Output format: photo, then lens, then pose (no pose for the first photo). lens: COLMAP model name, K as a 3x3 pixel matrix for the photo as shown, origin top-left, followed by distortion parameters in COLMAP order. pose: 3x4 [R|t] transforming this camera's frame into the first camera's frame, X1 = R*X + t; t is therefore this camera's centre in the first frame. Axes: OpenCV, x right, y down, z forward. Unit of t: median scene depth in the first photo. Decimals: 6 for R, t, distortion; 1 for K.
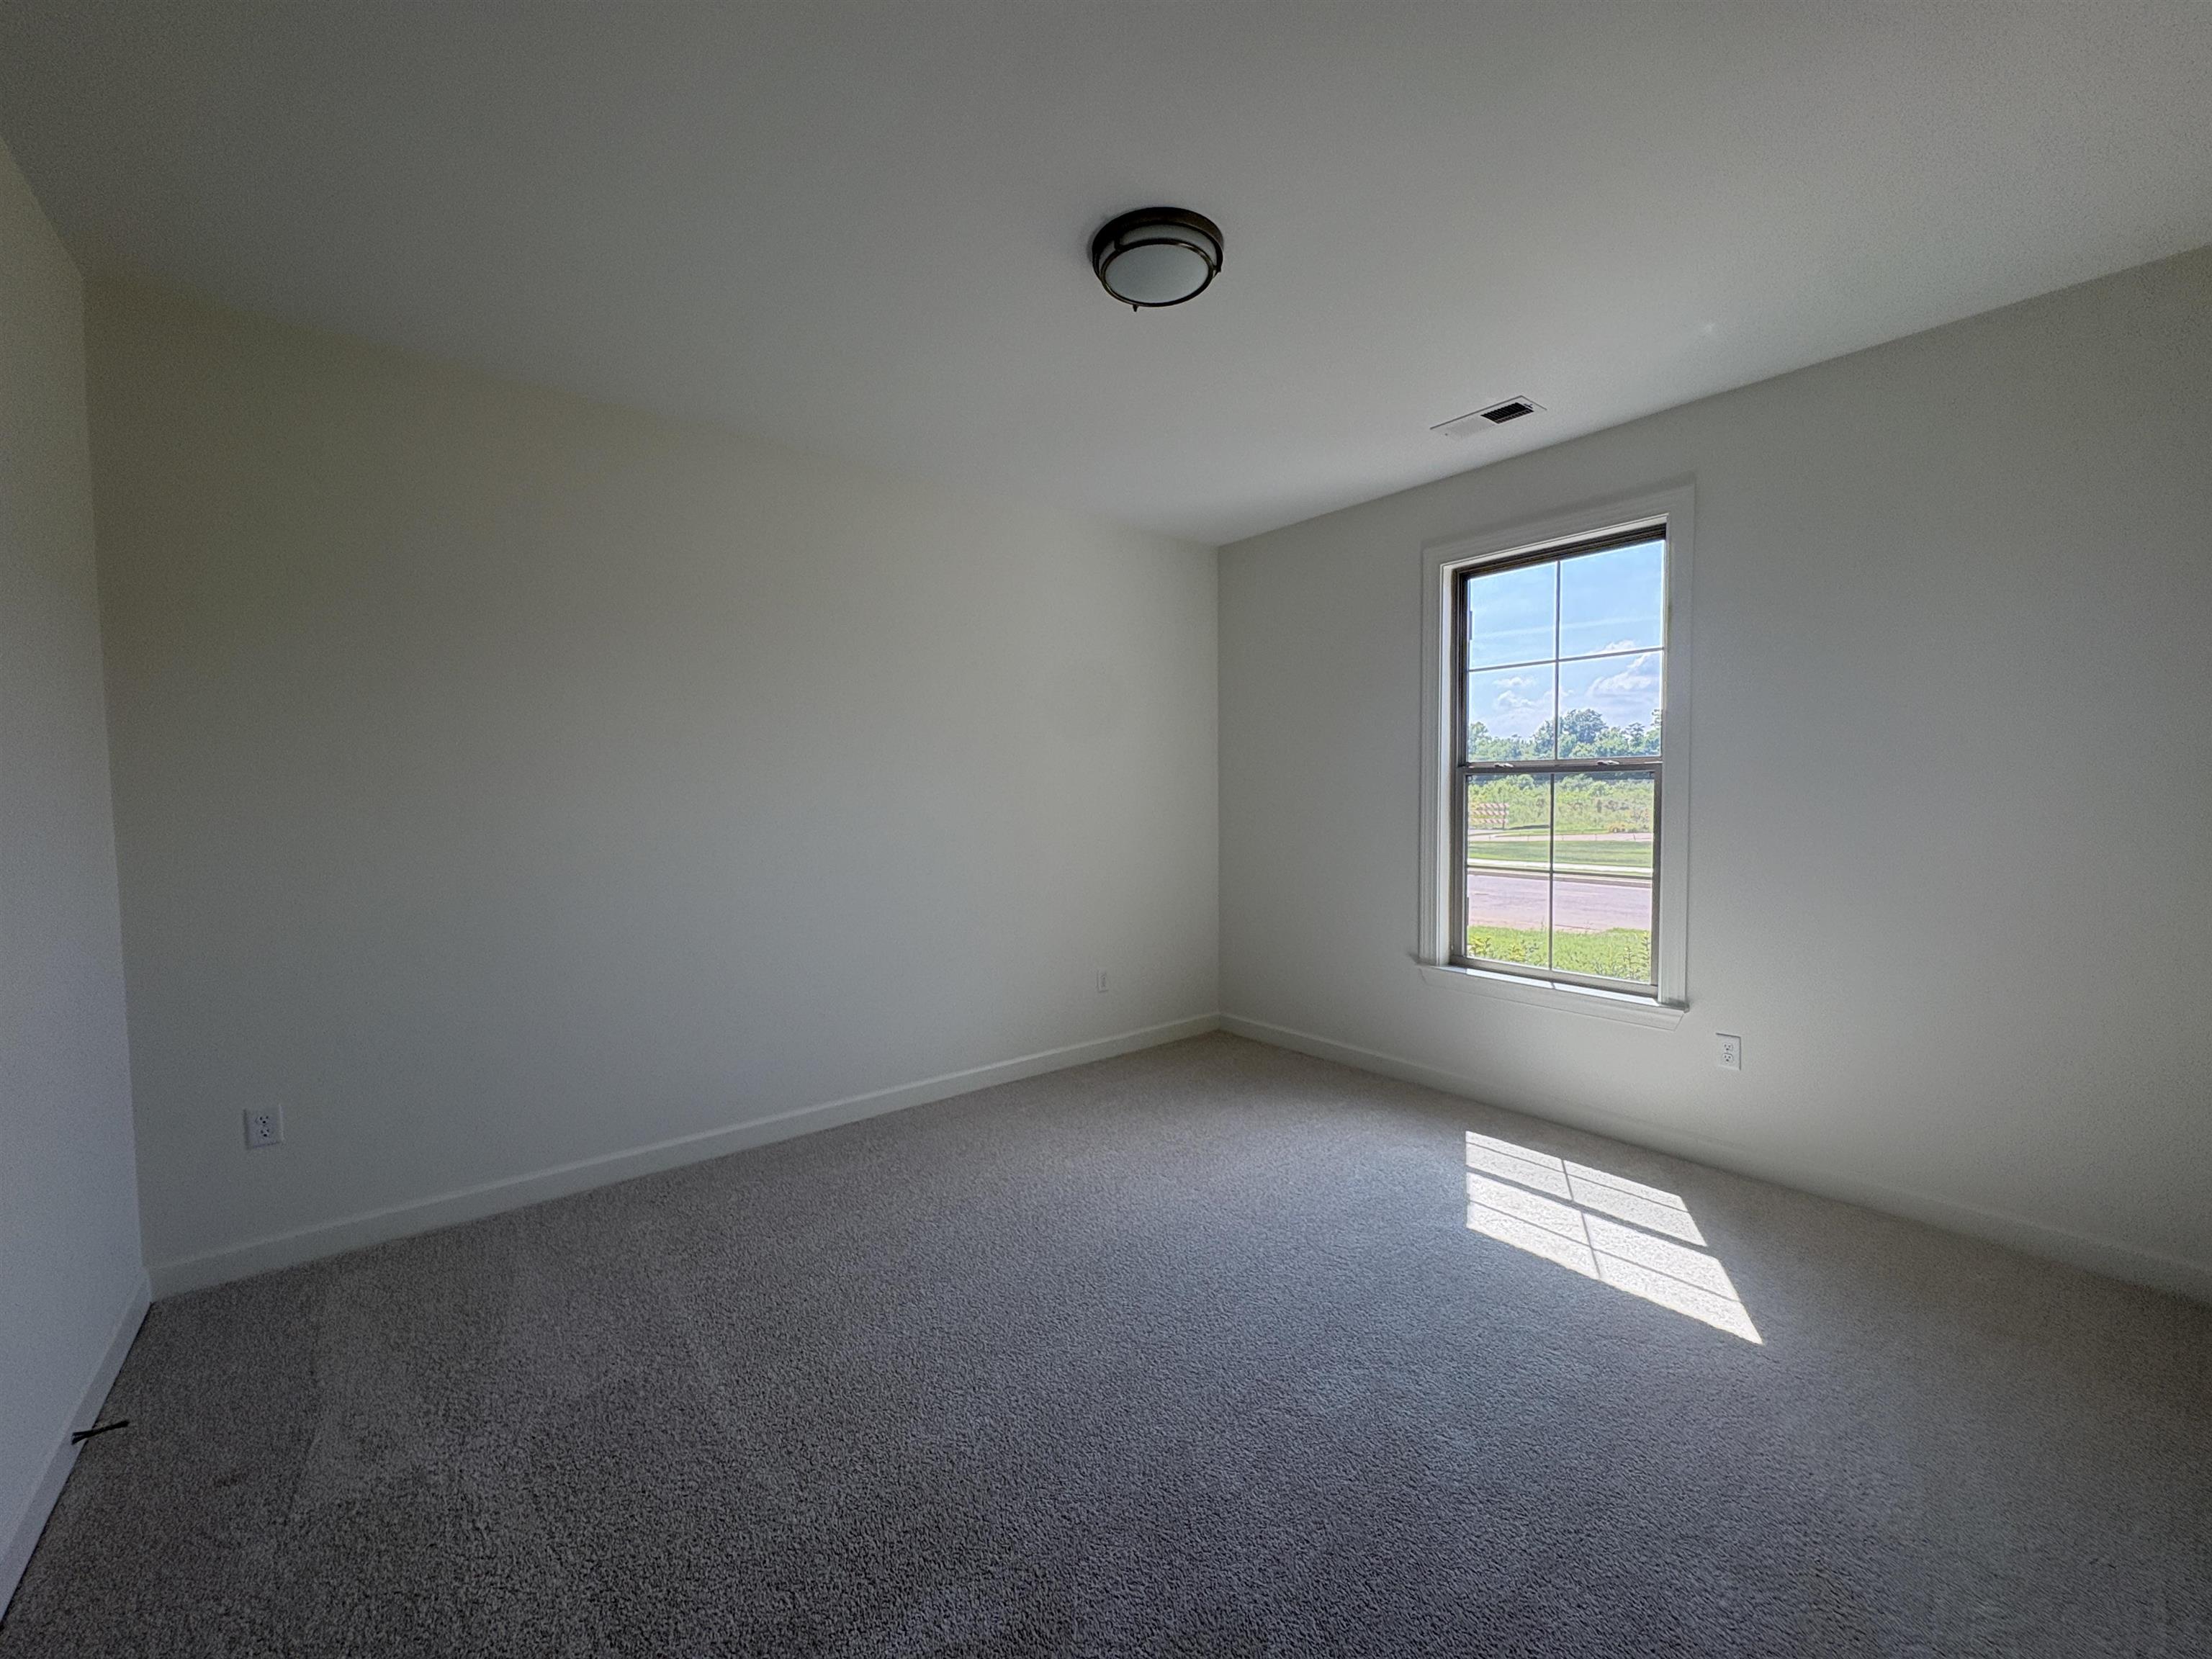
lens RADIAL K [[879.7, 0, 1112.1], [0, 879.7, 828.5], [0, 0, 1]] dist [0.004258, -0.000056]
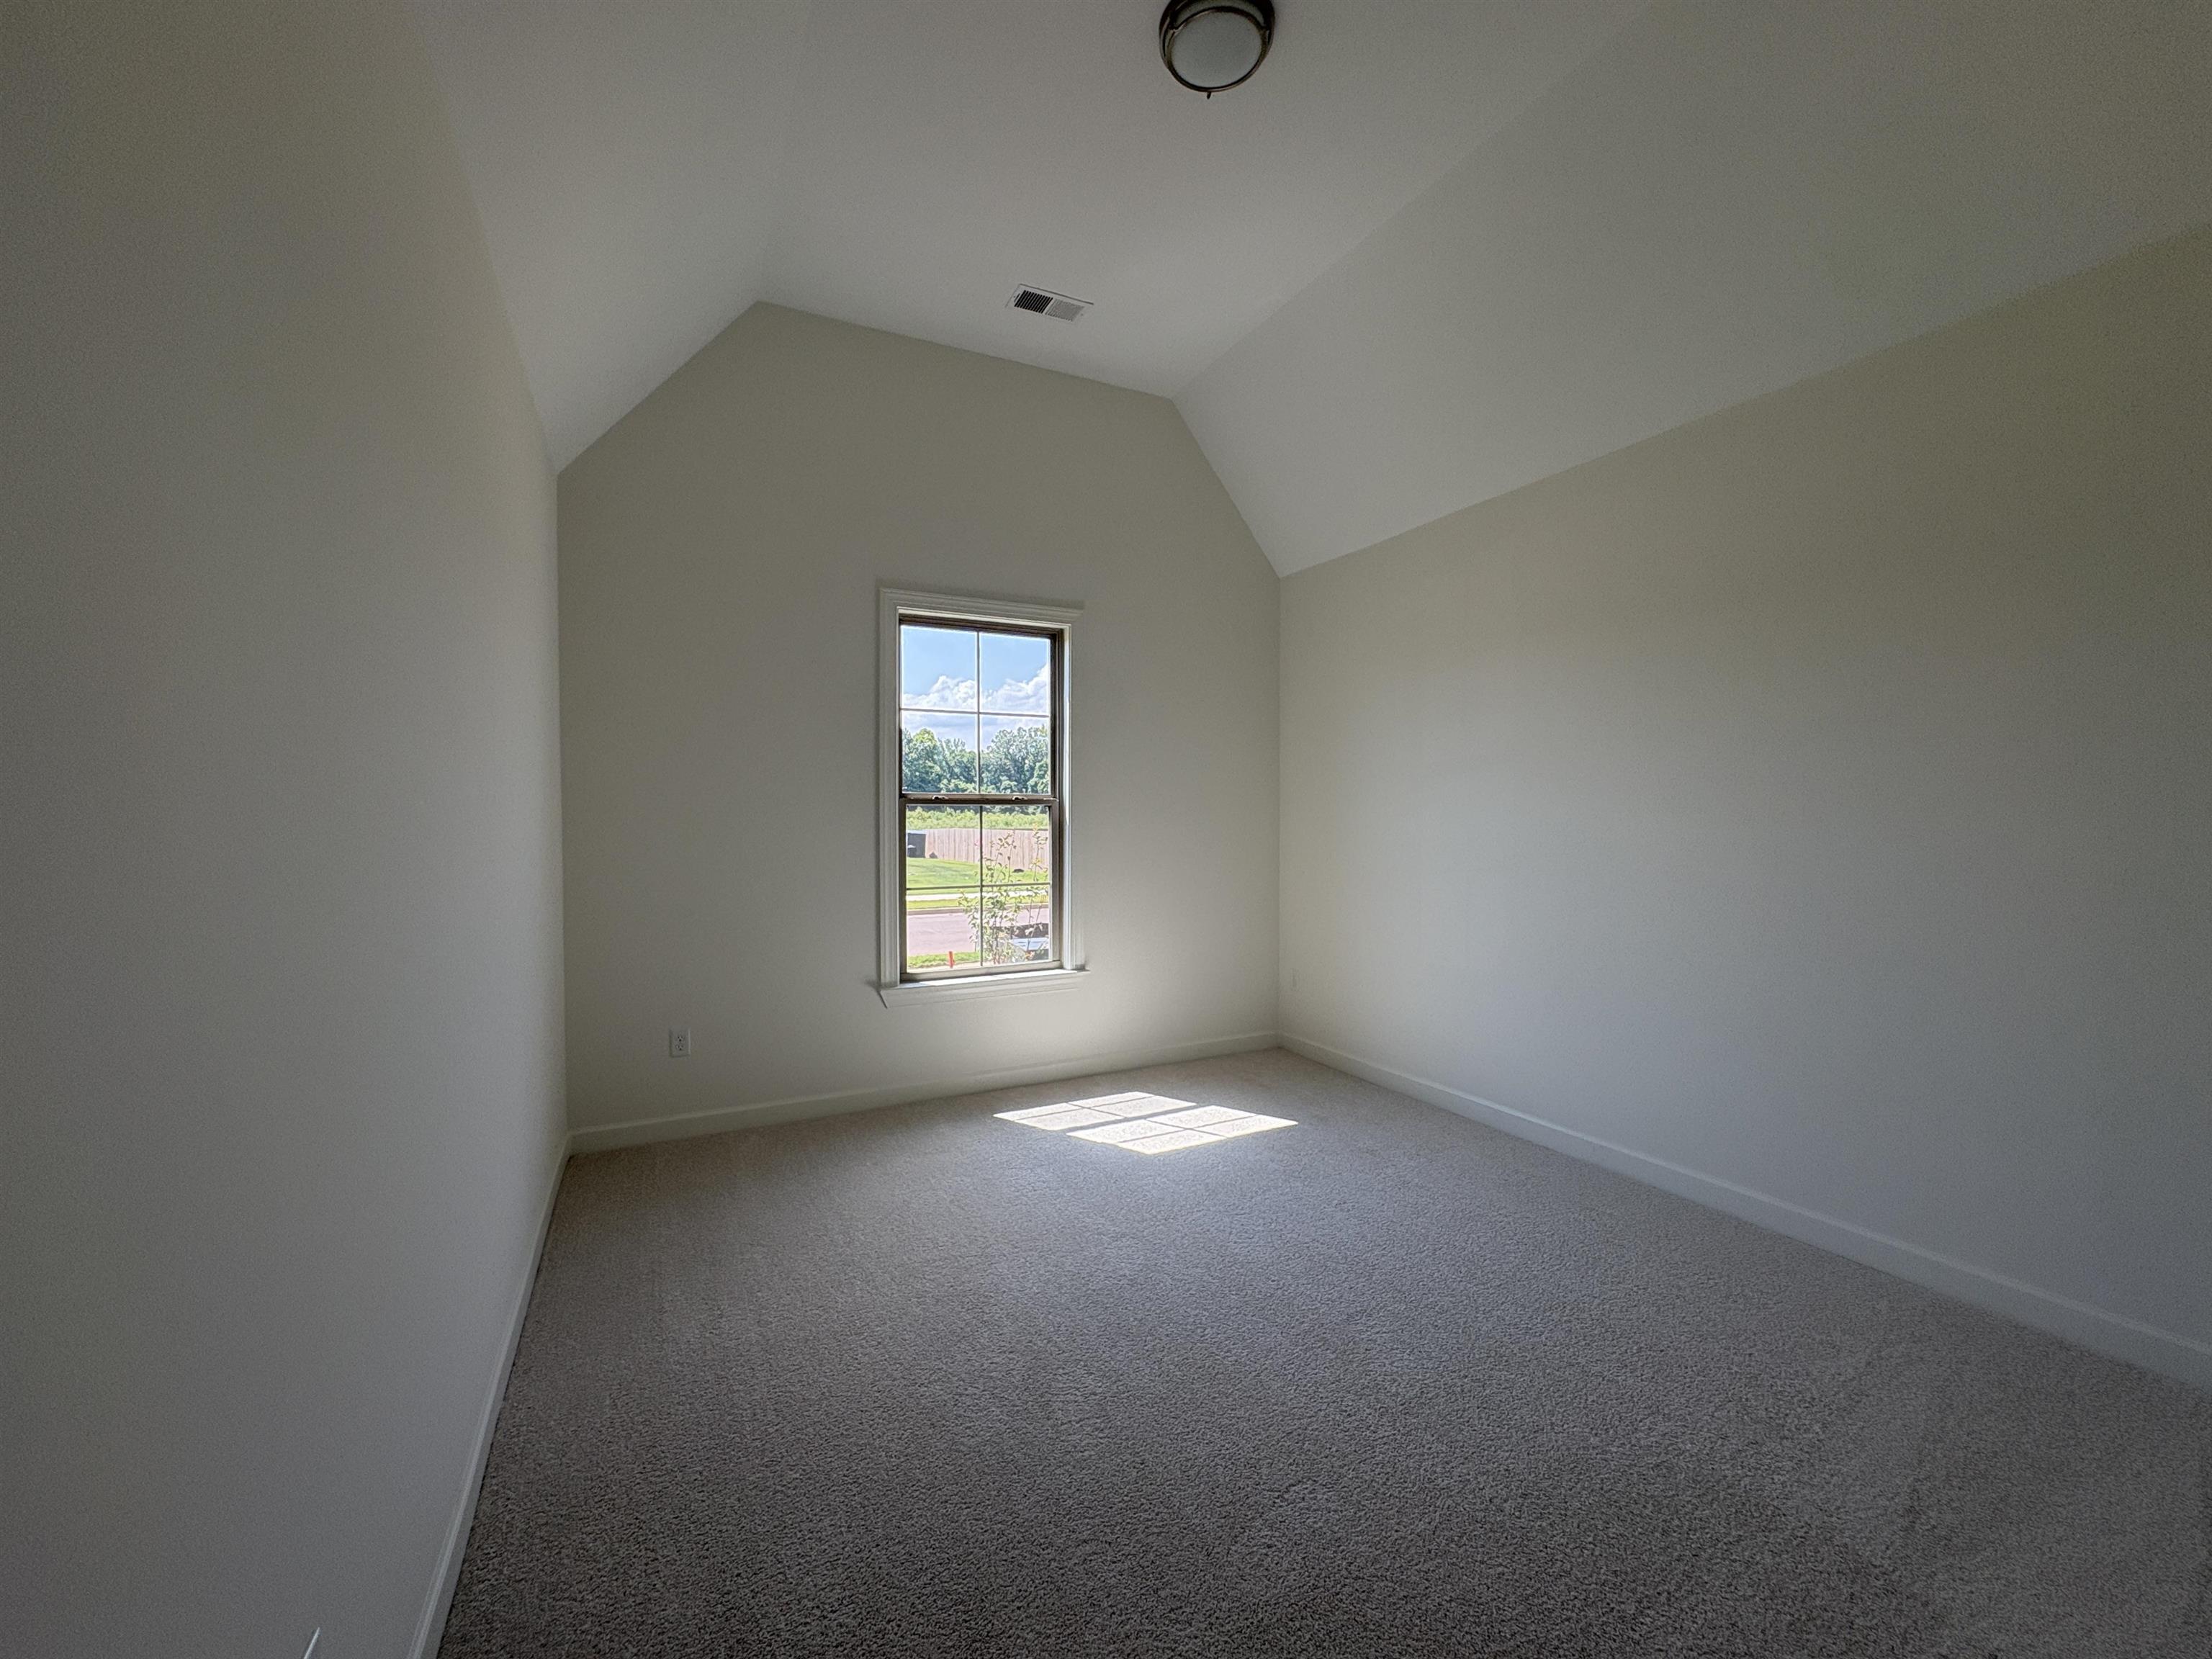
lens RADIAL K [[879.7, 0, 1083.3], [0, 879.7, 828.4], [0, 0, 1]] dist [0.004258, -0.000056]
pose [[0.211535, -0.006022, 0.977352, -0.749454], [0.046742, 0.998899, -0.003962, -0.021301], [-0.976252, 0.046521, 0.211583, 0.685519]]
